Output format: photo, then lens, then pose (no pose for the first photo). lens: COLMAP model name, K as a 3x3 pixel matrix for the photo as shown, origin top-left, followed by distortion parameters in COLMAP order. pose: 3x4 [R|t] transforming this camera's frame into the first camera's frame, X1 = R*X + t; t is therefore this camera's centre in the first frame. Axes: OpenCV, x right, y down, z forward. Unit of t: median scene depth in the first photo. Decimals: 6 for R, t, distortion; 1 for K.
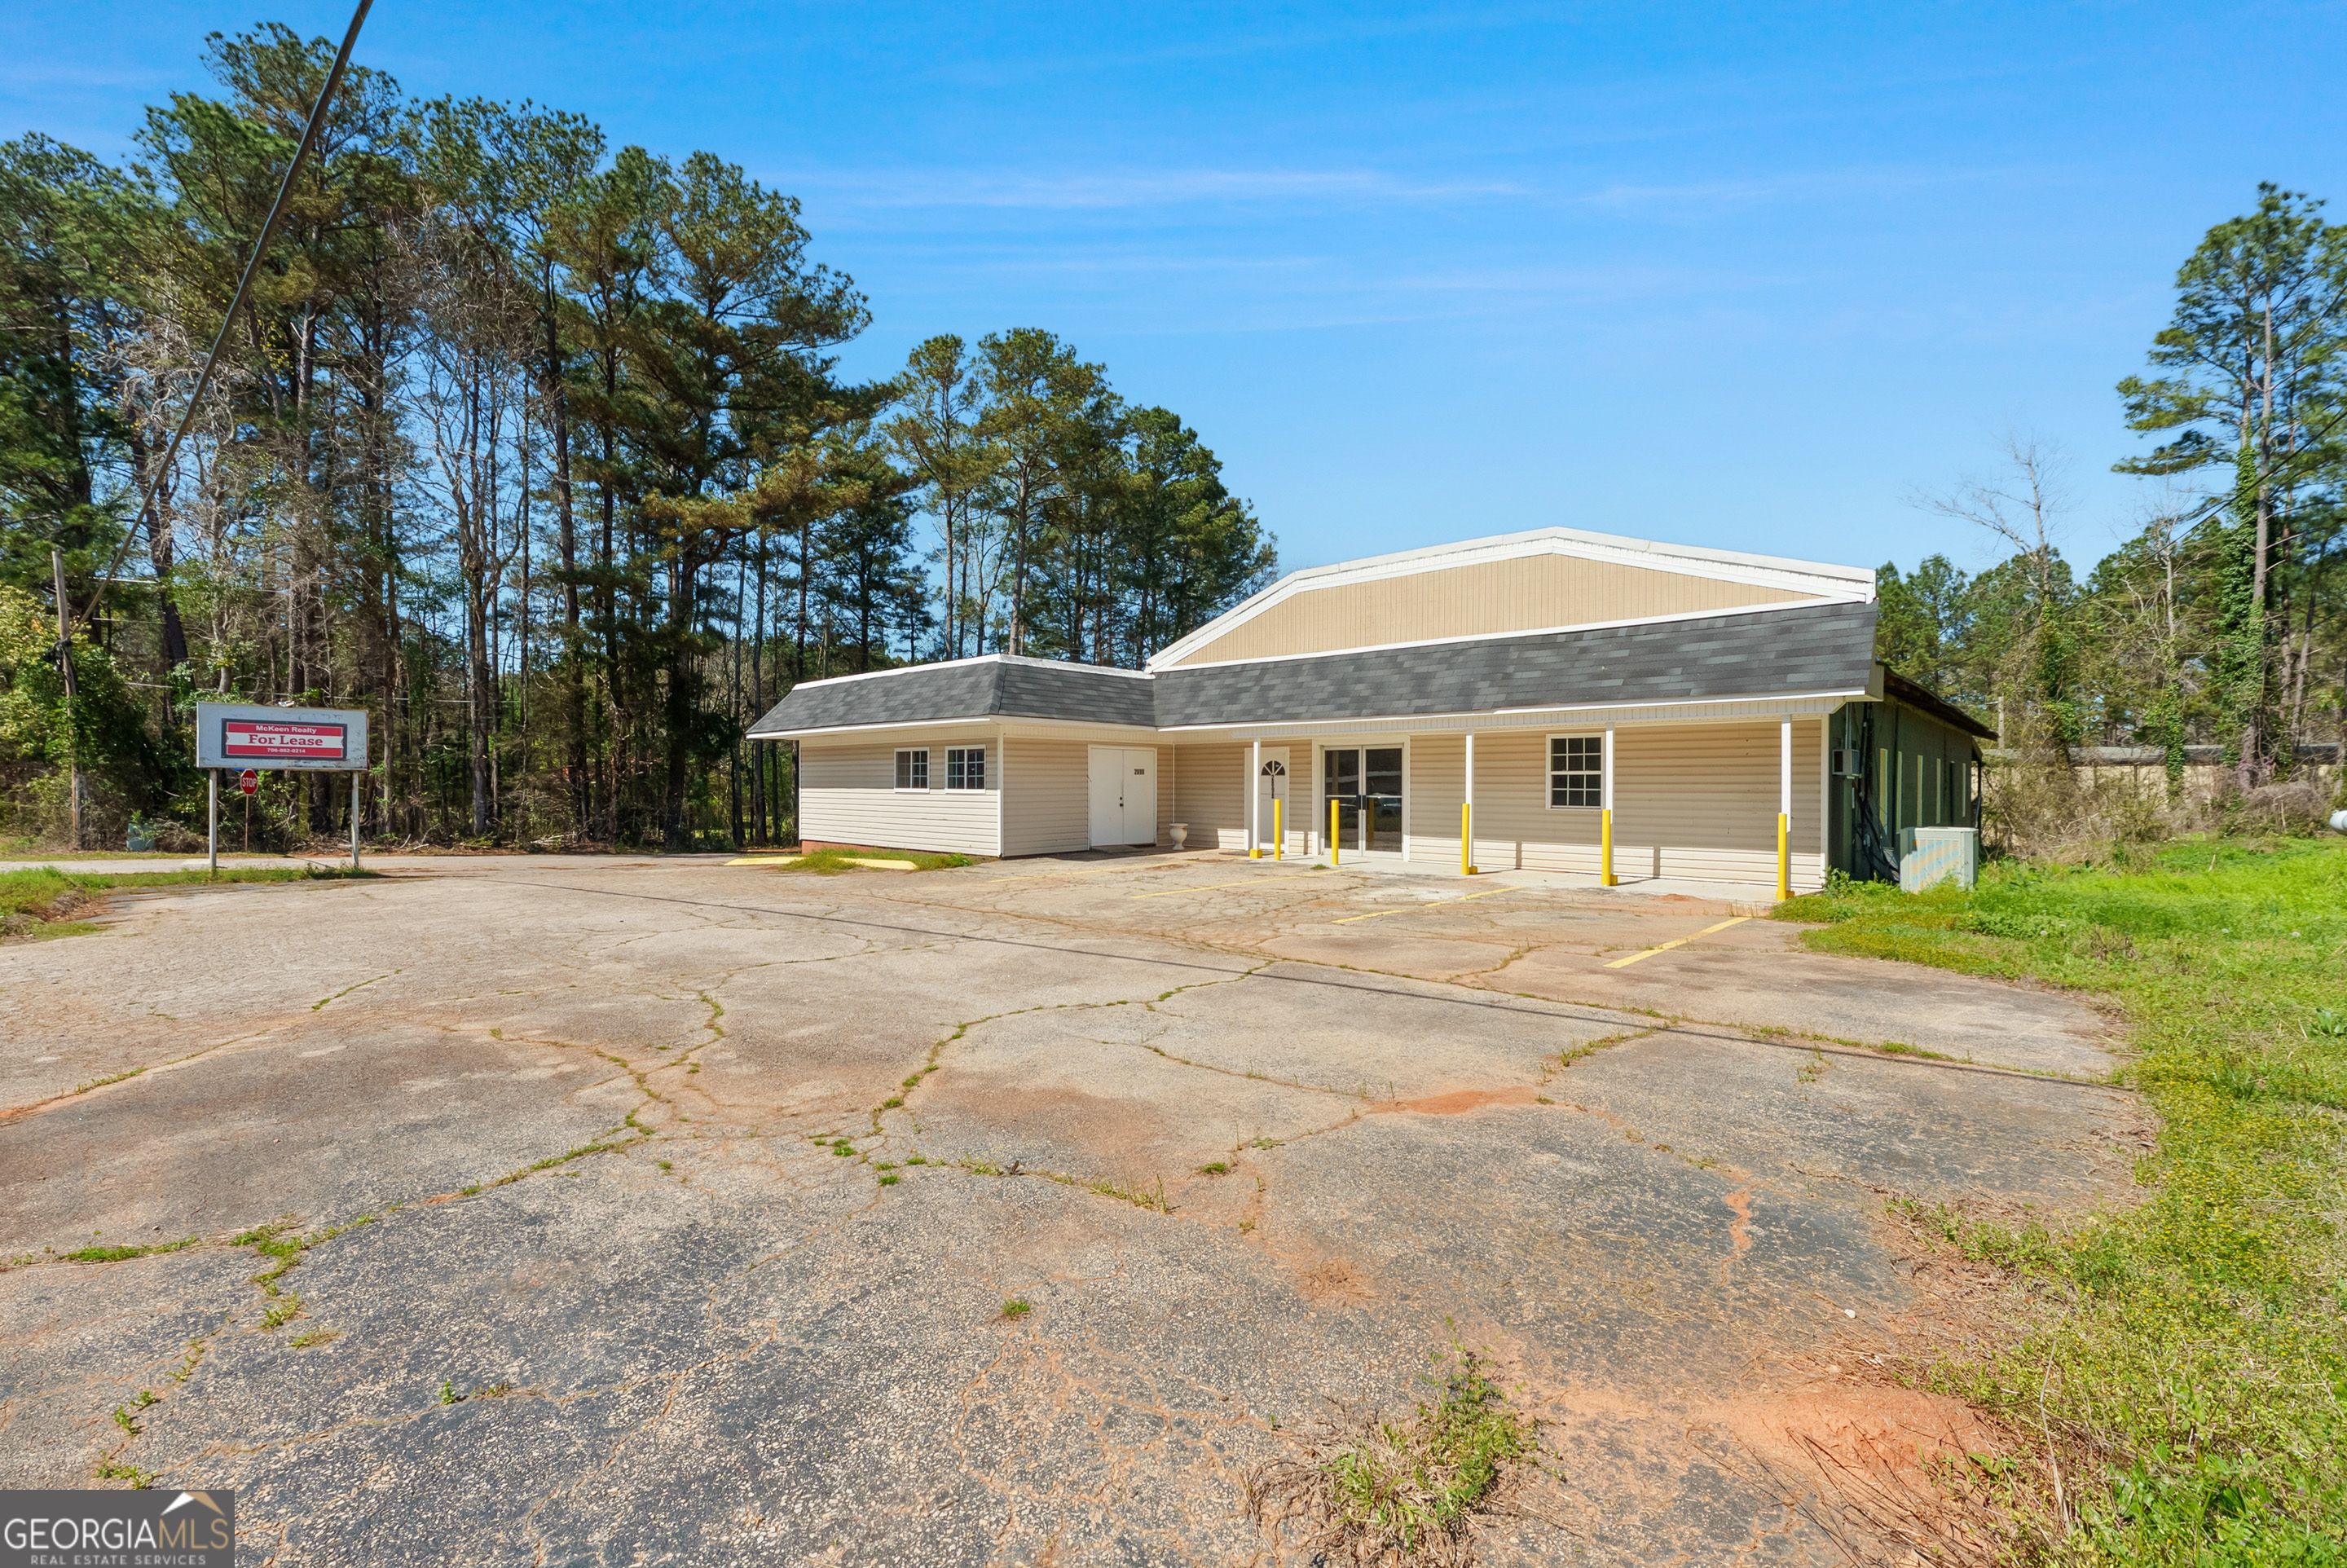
lens RADIAL K [[956.1, 0, 1160.6], [0, 956.1, 785.4], [0, 0, 1]] dist [0.002725, 0.000114]
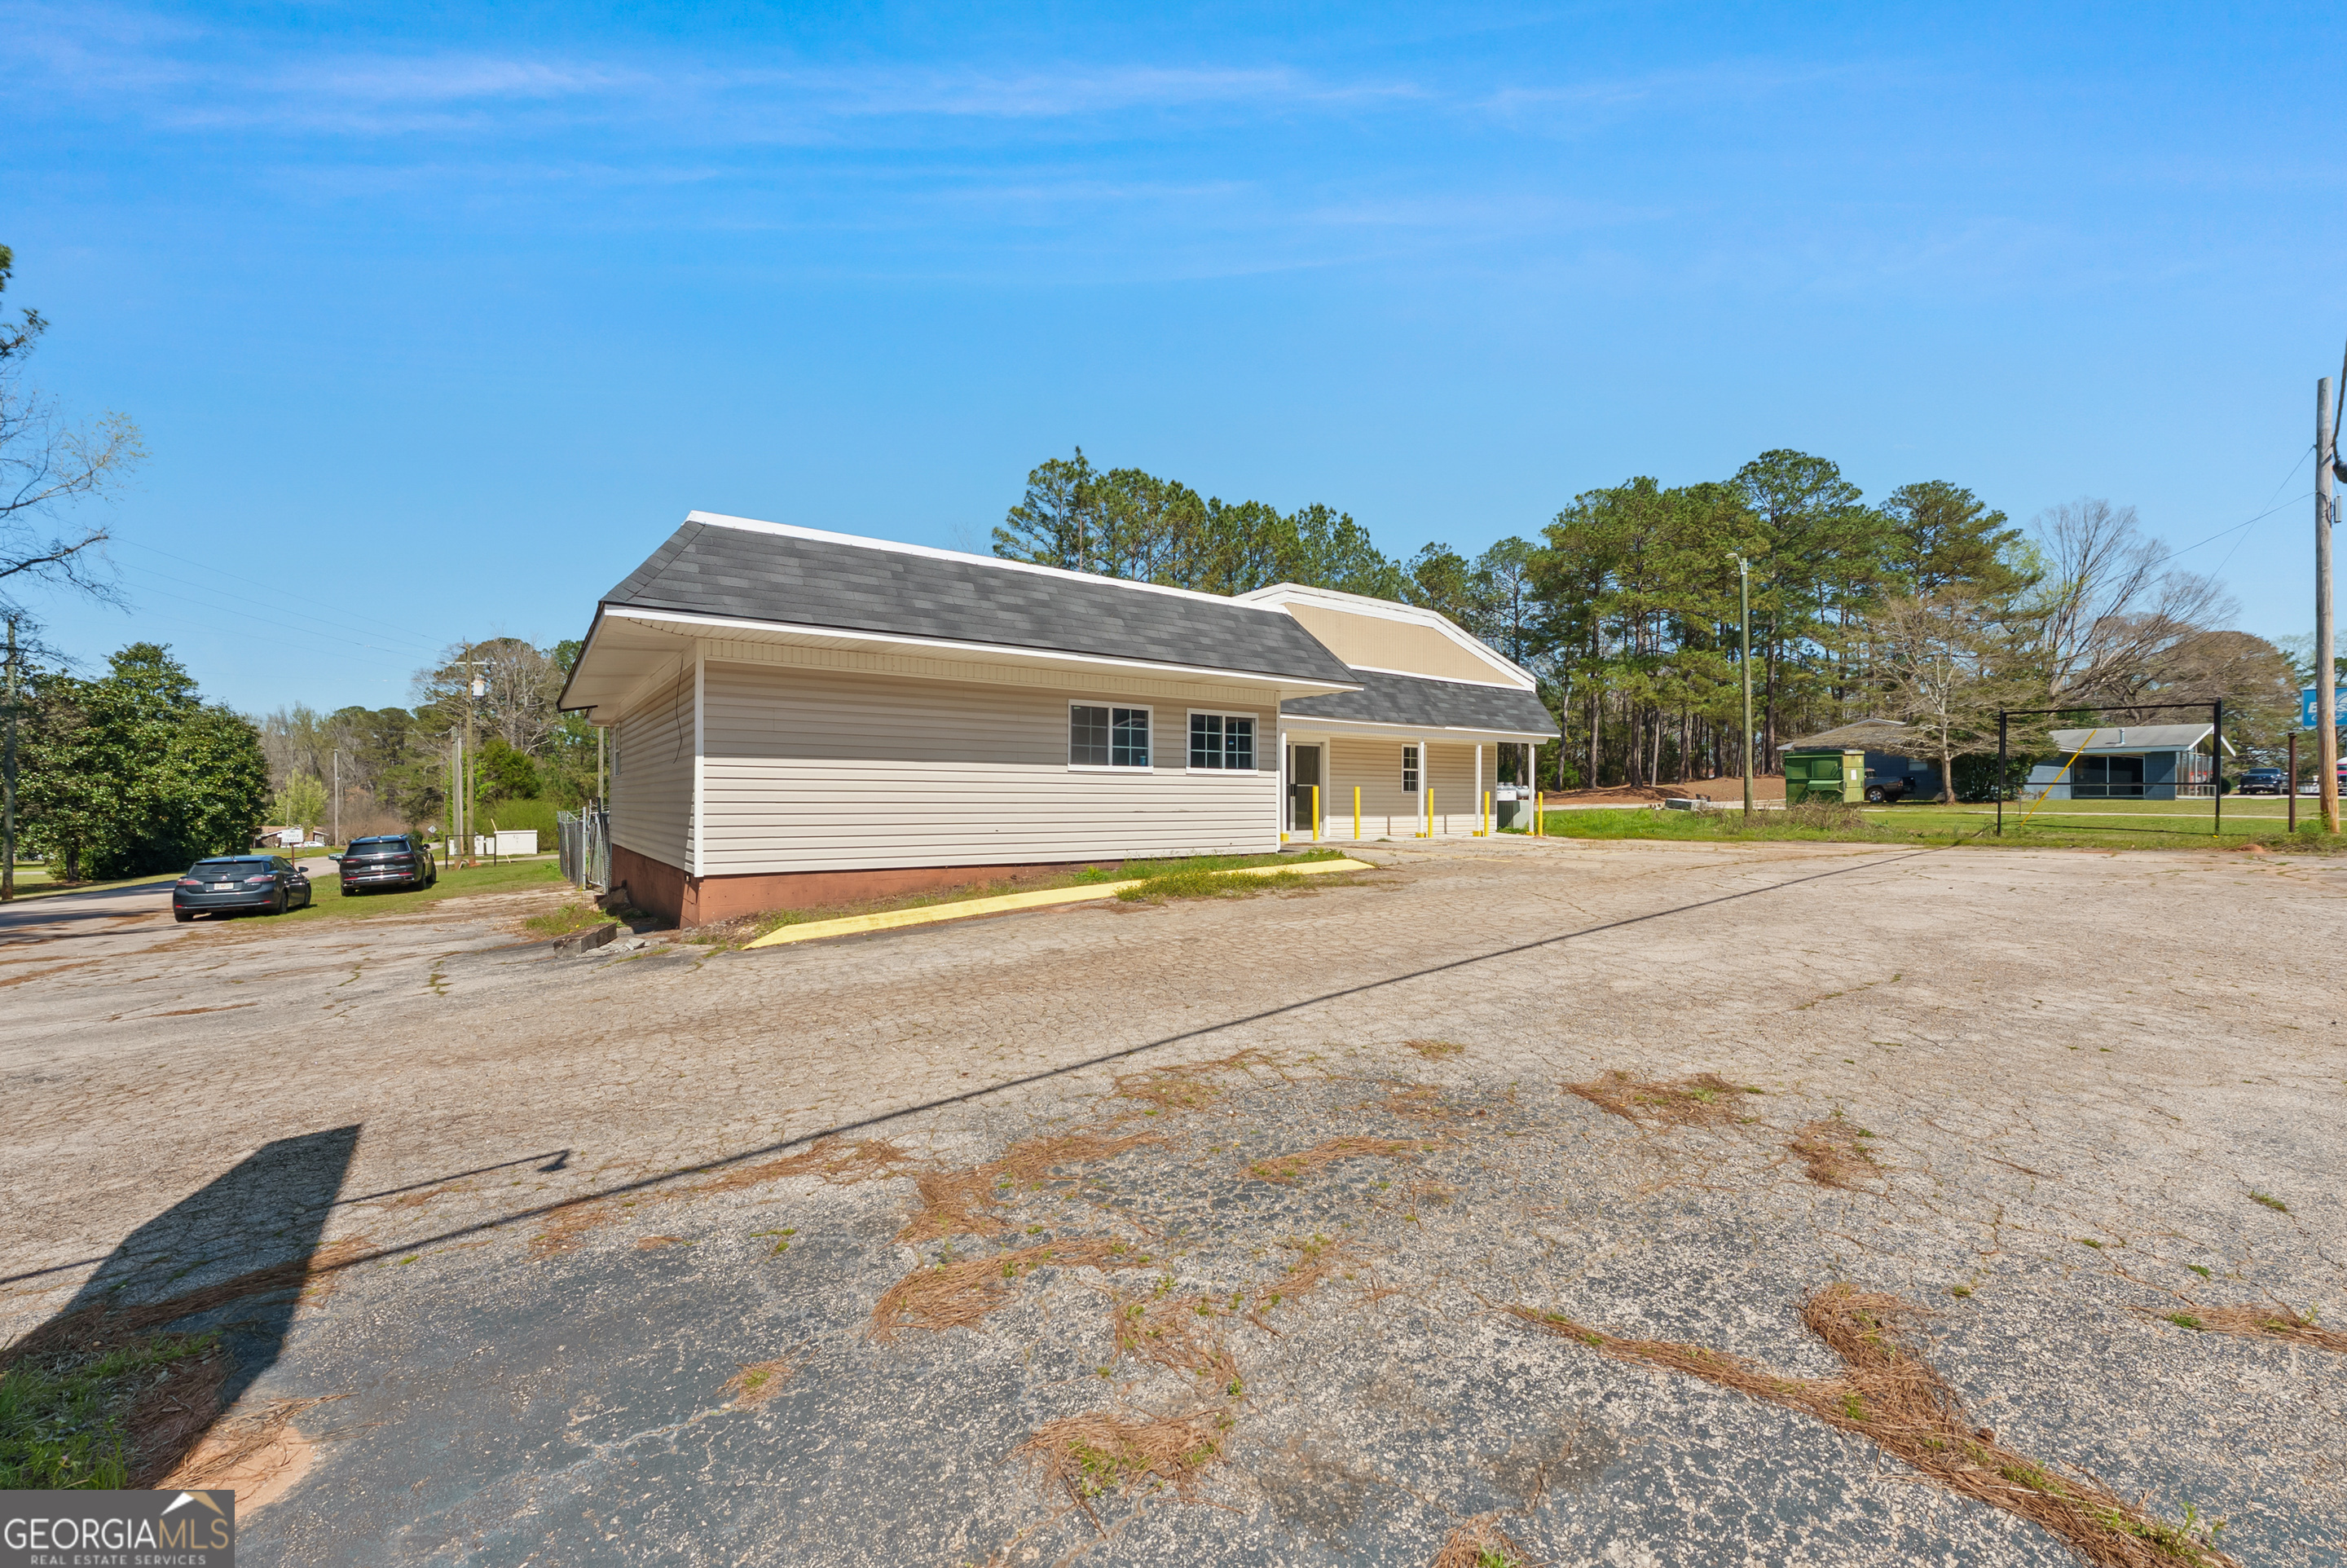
lens RADIAL K [[956.1, 0, 1178.5], [0, 956.1, 785.3], [0, 0, 1]] dist [0.002725, 0.000114]
pose [[0.180005, 0.013178, 0.983577, -0.967385], [0.000523, 0.999909, -0.013492, 0.027604], [-0.983666, 0.002943, 0.179981, 0.913572]]
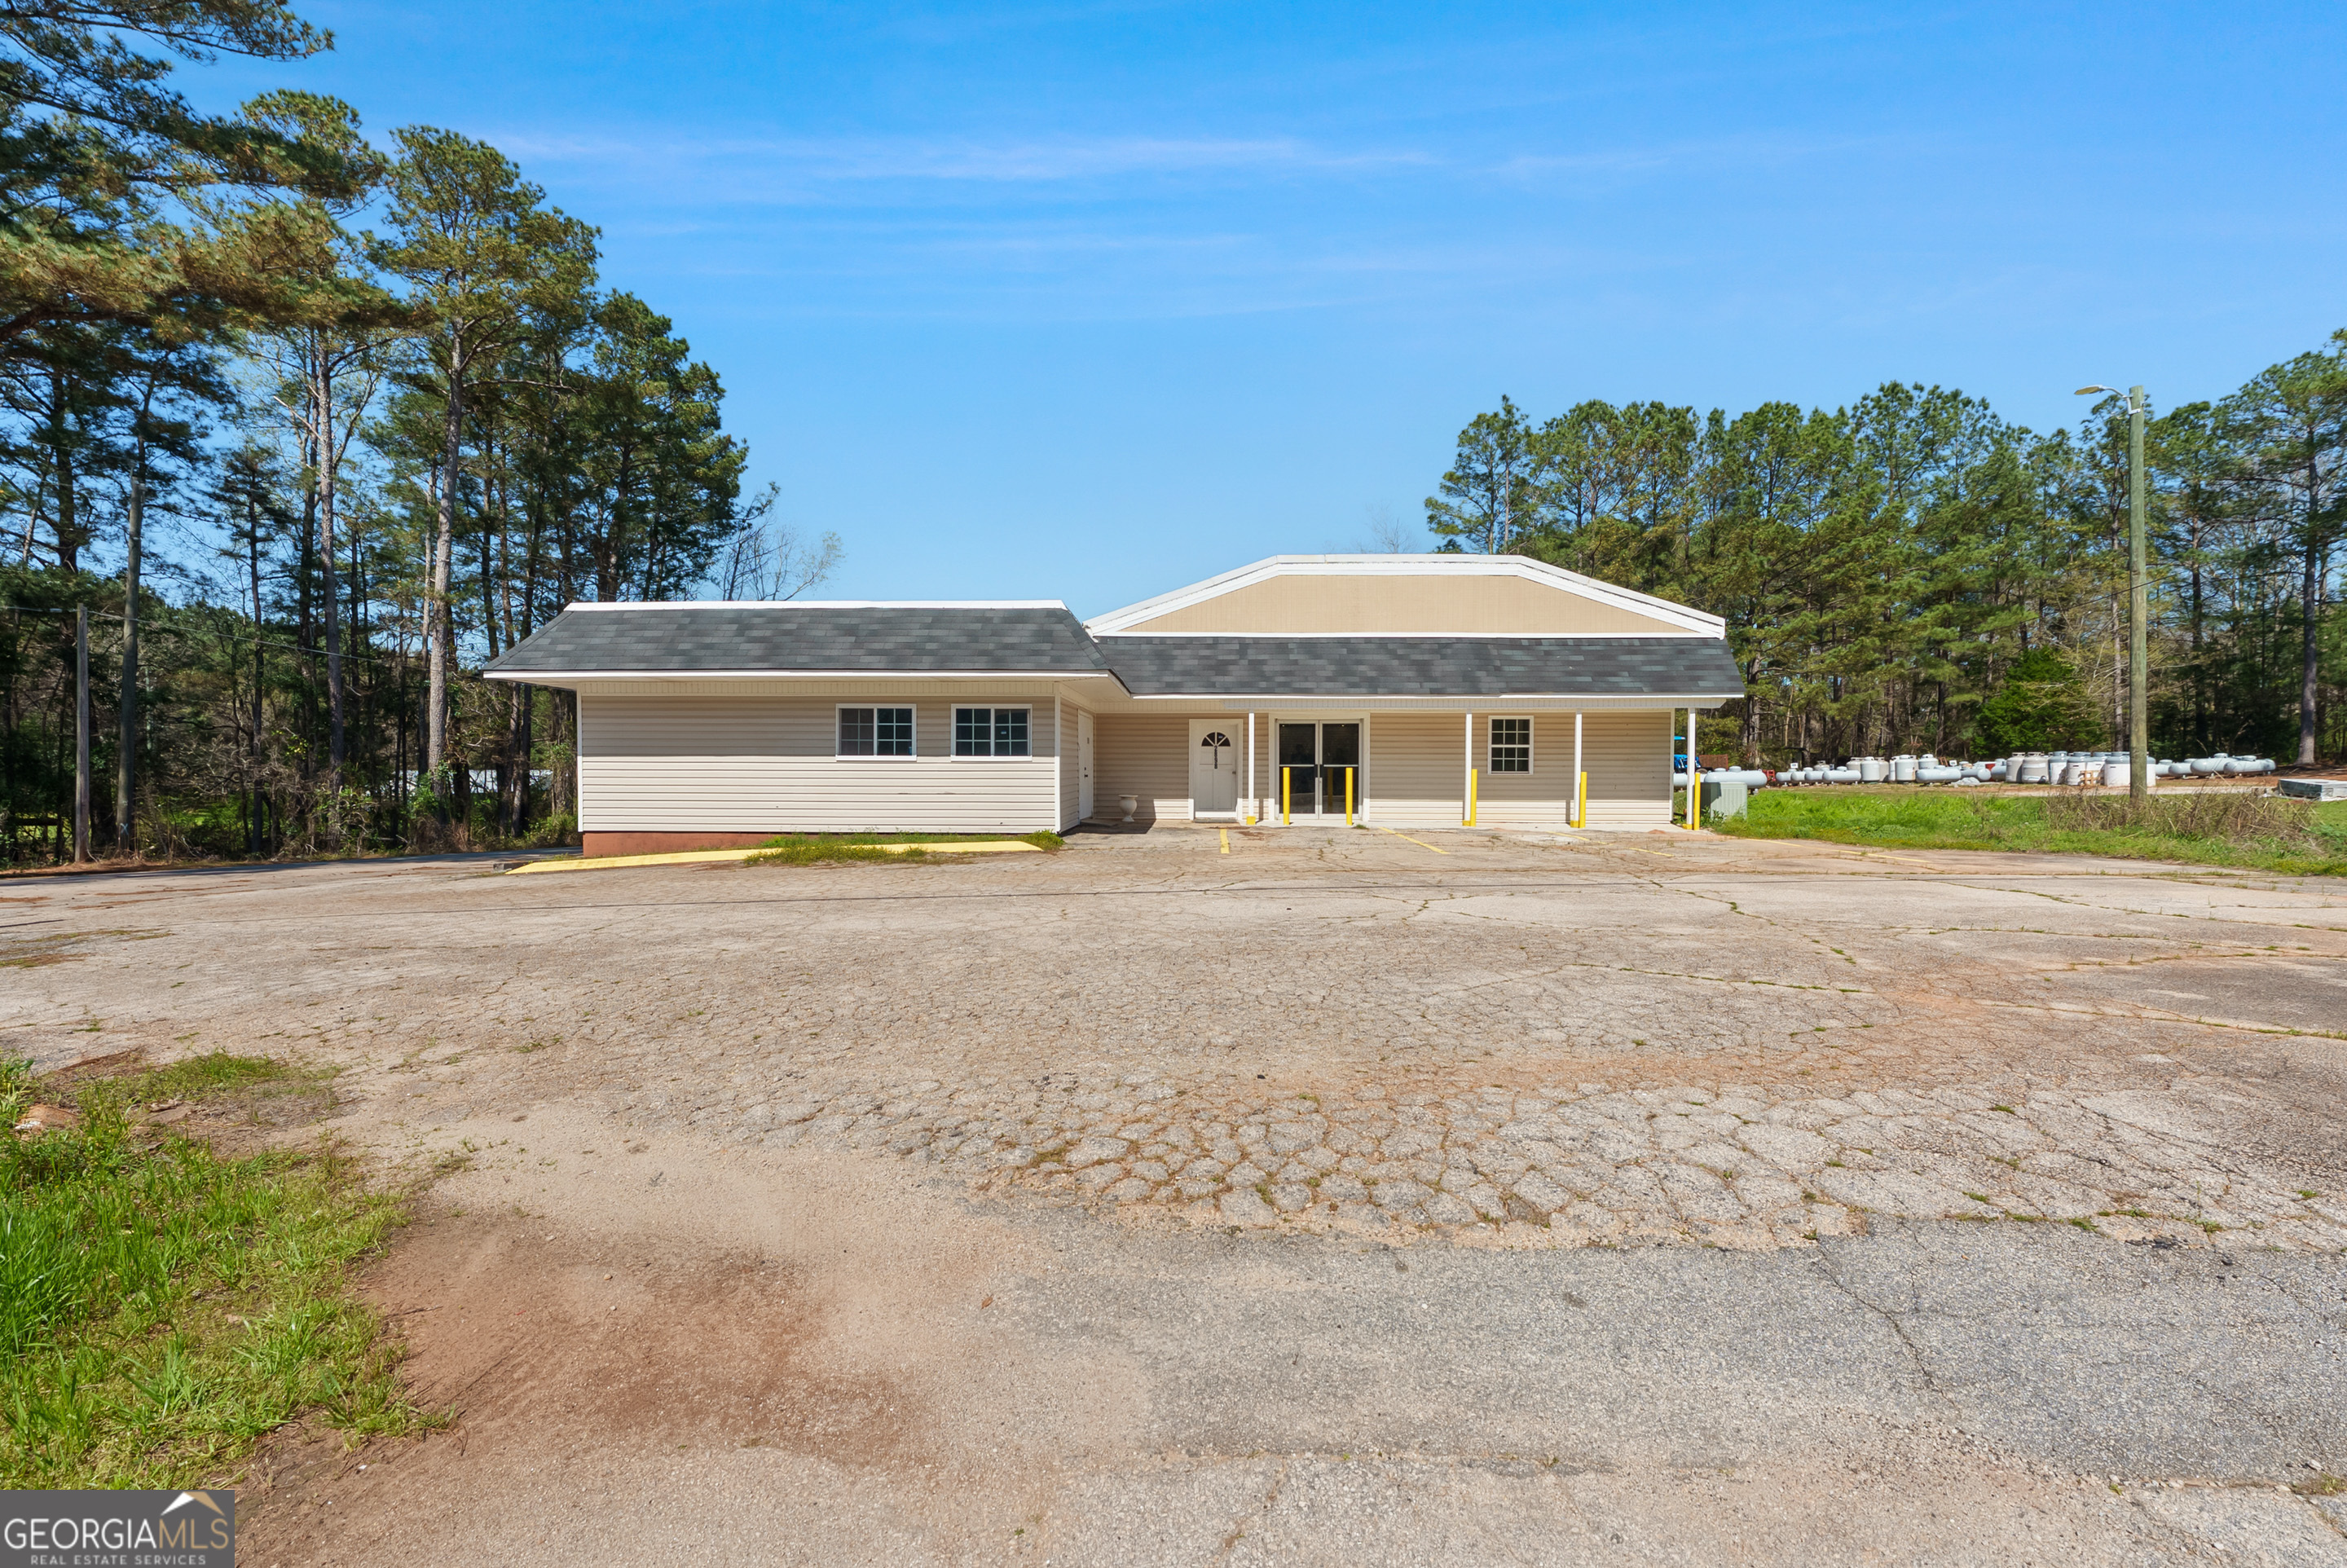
lens RADIAL K [[956.1, 0, 1167.0], [0, 956.1, 785.5], [0, 0, 1]] dist [0.002725, 0.000114]
pose [[0.752449, -0.010484, 0.658567, -0.652962], [0.000667, 0.999885, 0.015155, 0.017499], [-0.658650, -0.010964, 0.752369, 0.269476]]
